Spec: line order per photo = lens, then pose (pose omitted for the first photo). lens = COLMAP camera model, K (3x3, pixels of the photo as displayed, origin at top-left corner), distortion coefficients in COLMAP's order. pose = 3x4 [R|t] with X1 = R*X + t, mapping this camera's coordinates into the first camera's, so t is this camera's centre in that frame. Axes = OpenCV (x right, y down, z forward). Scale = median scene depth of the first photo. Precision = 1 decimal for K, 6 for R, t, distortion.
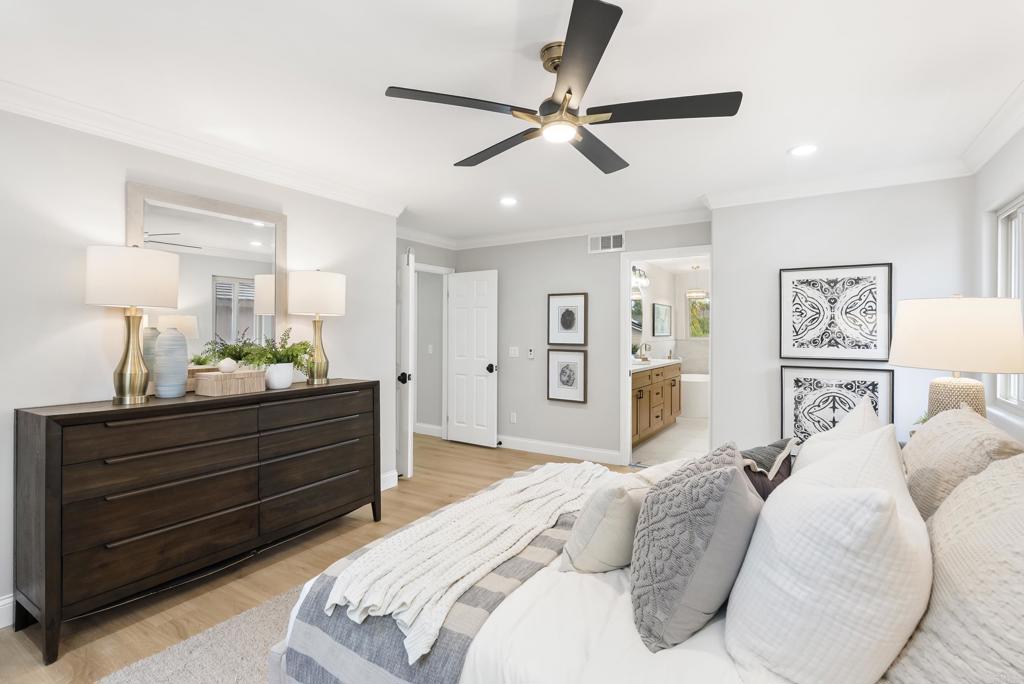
lens RADIAL K [[464.7, 0, 514.4], [0, 464.7, 333.2], [0, 0, 1]] dist [-0.001719, -0.000039]
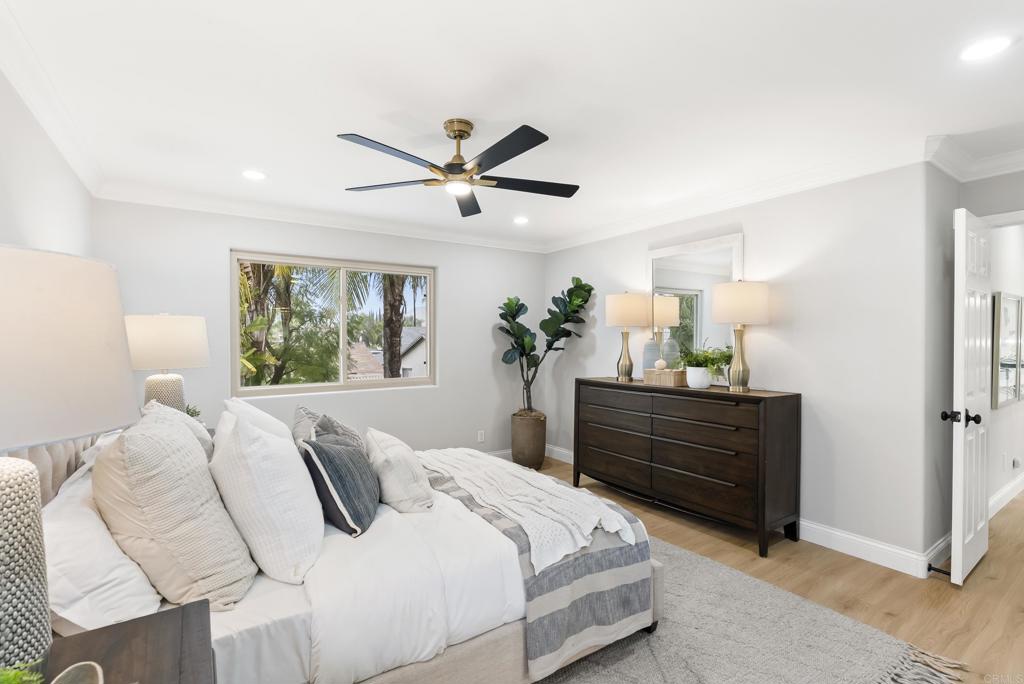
lens RADIAL K [[466.8, 0, 513.9], [0, 466.8, 340.0], [0, 0, 1]] dist [-0.001564, 0.000141]
pose [[-0.402676, -0.004407, -0.915332, 0.856277], [0.008622, 0.999926, -0.008607, 0.002585], [0.915302, -0.011358, -0.402608, 1.148052]]
